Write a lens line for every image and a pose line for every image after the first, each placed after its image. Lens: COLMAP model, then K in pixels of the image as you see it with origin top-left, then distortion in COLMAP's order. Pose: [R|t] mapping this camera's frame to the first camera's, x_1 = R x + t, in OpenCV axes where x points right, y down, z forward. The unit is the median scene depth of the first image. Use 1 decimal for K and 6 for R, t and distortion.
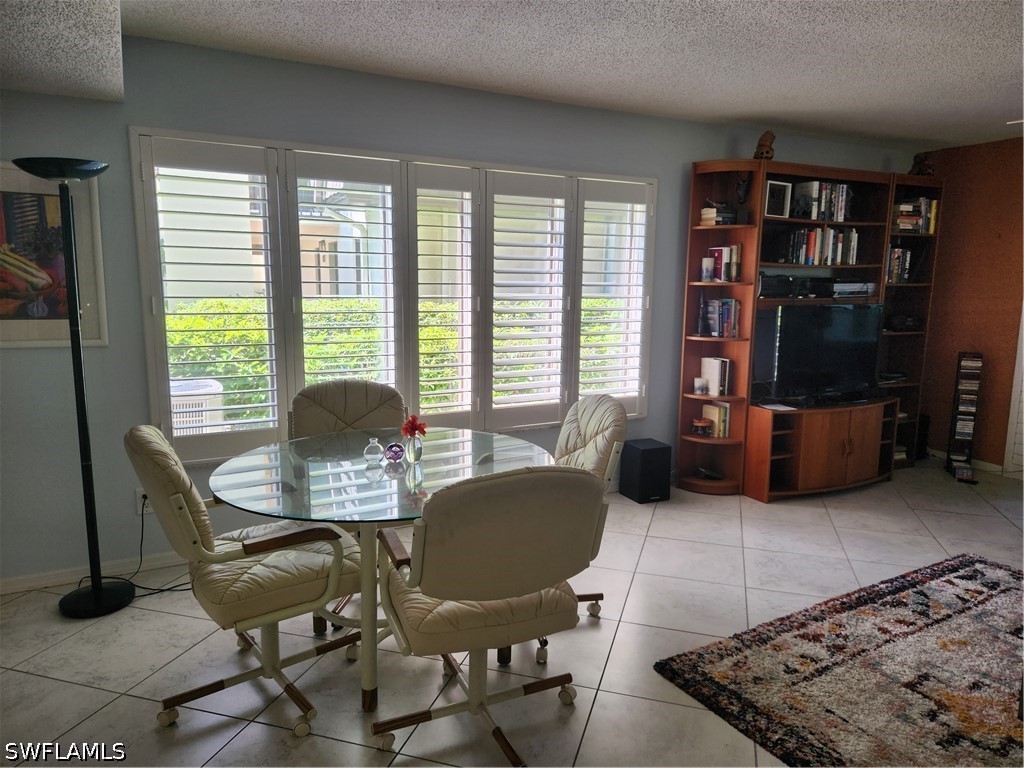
lens RADIAL K [[701.0, 0, 510.6], [0, 701.0, 388.4], [0, 0, 1]] dist [0.073086, -0.078069]
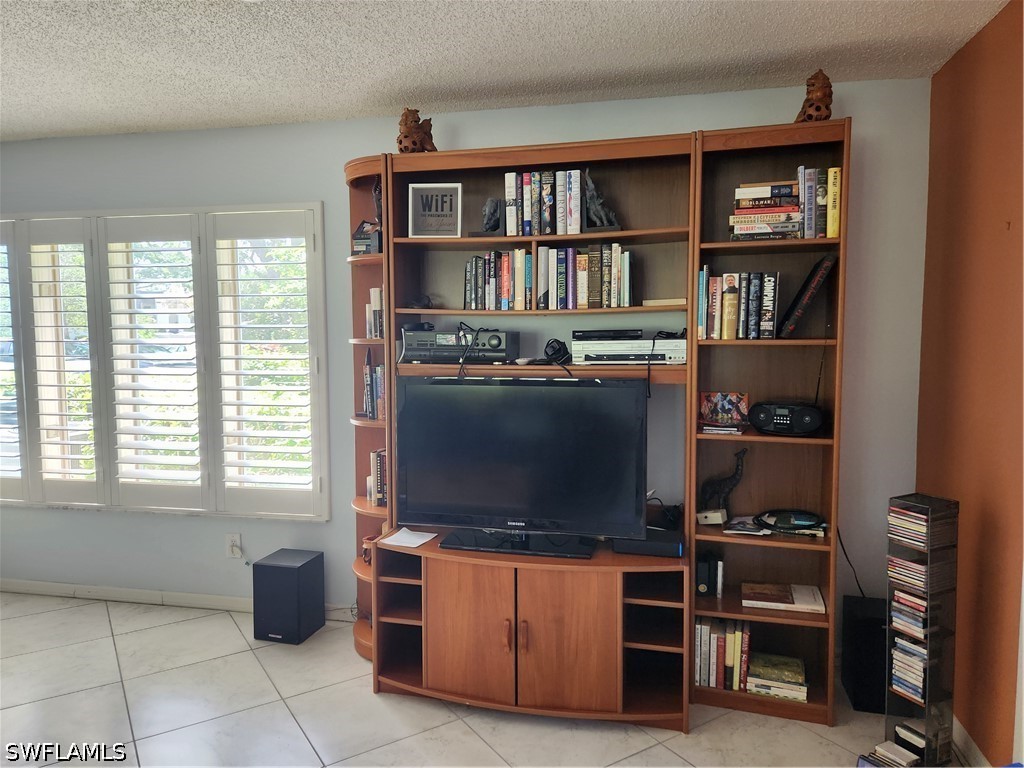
lens RADIAL K [[712.0, 0, 512.2], [0, 712.0, 380.0], [0, 0, 1]] dist [0.037882, -0.000004]
pose [[0.755801, 0.036068, -0.653808, 0.758994], [-0.087142, 0.995141, -0.045839, -0.081403], [0.648977, 0.091620, 0.755271, 0.510732]]
